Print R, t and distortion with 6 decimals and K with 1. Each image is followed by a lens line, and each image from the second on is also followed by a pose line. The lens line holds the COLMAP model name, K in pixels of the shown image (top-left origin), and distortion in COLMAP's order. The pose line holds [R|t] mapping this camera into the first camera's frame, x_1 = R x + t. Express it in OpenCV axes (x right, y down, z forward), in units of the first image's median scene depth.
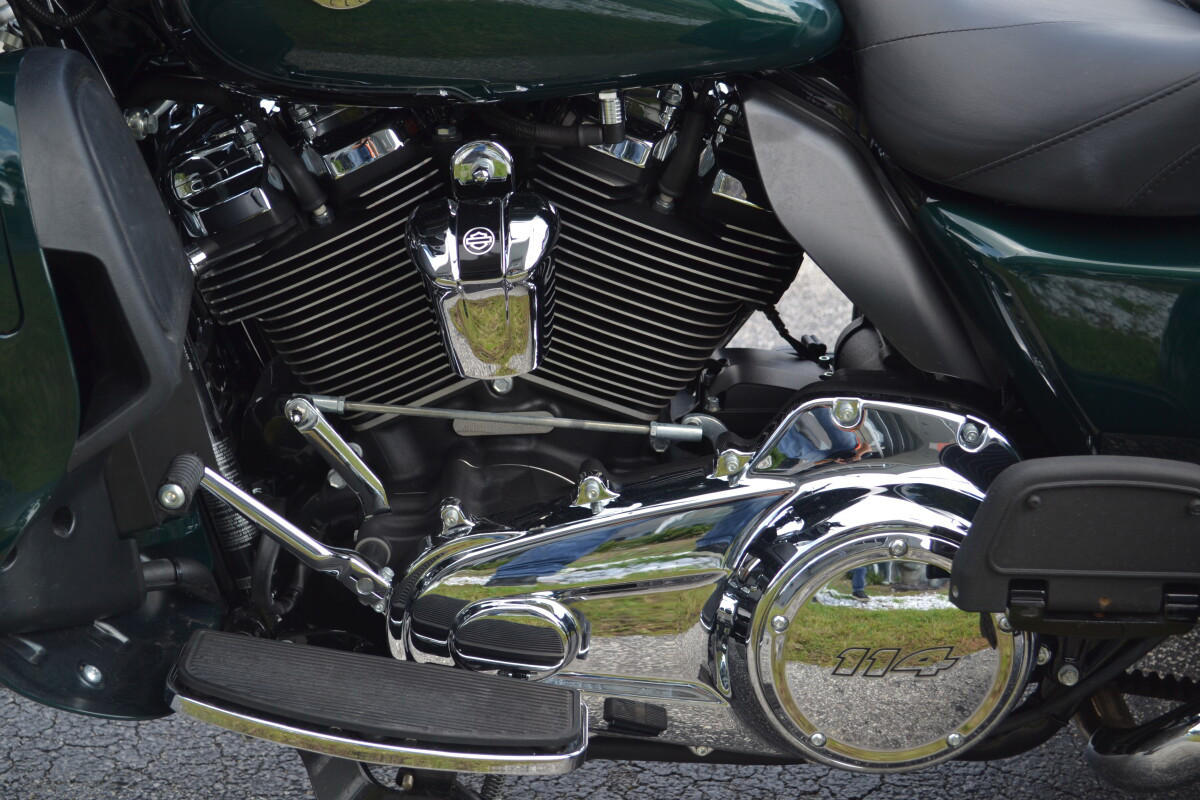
lens RADIAL K [[1960.2, 0, 600.0], [0, 1960.2, 400.0], [0, 0, 1]] dist [-0.007137, -0.034494]
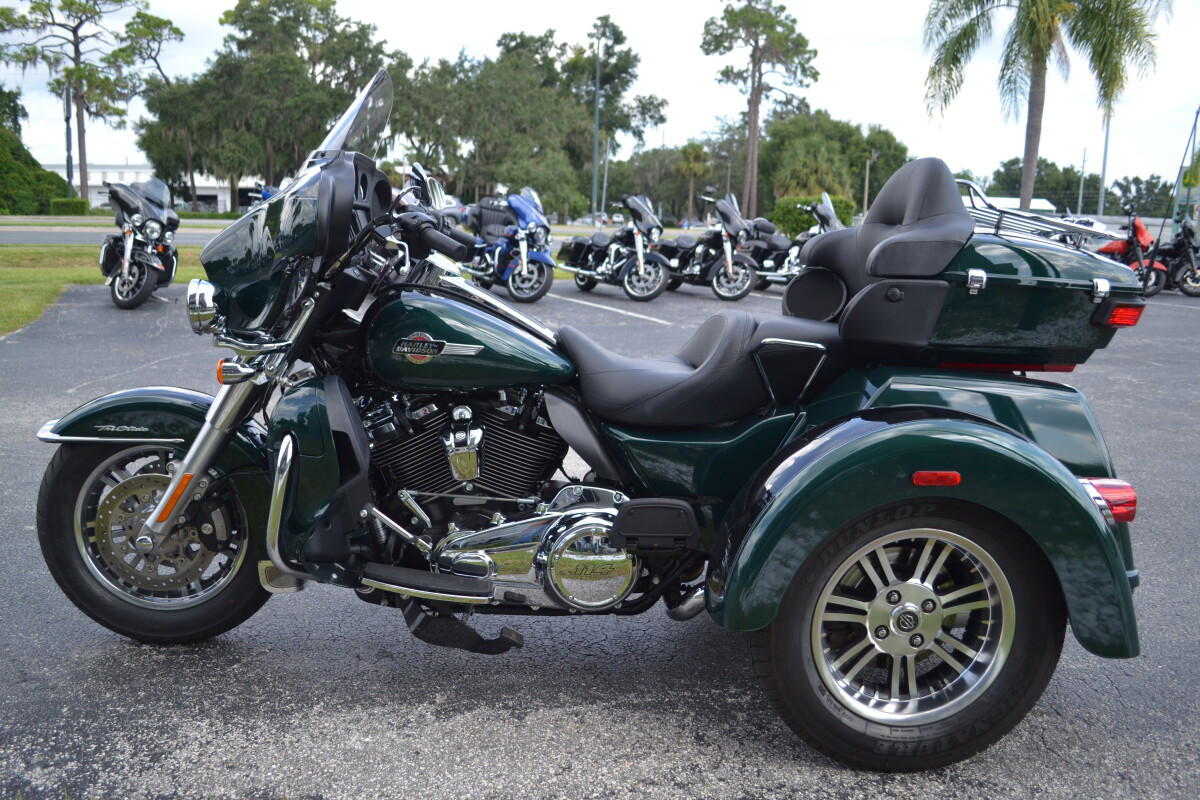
lens RADIAL K [[1032.5, 0, 600.0], [0, 1032.5, 400.0], [0, 0, 1]] dist [-0.085334, 0.005429]
pose [[0.998571, -0.005900, 0.053105, 0.073815], [0.016022, 0.981215, -0.192250, 0.182490], [-0.050973, 0.192826, 0.979908, -0.651056]]
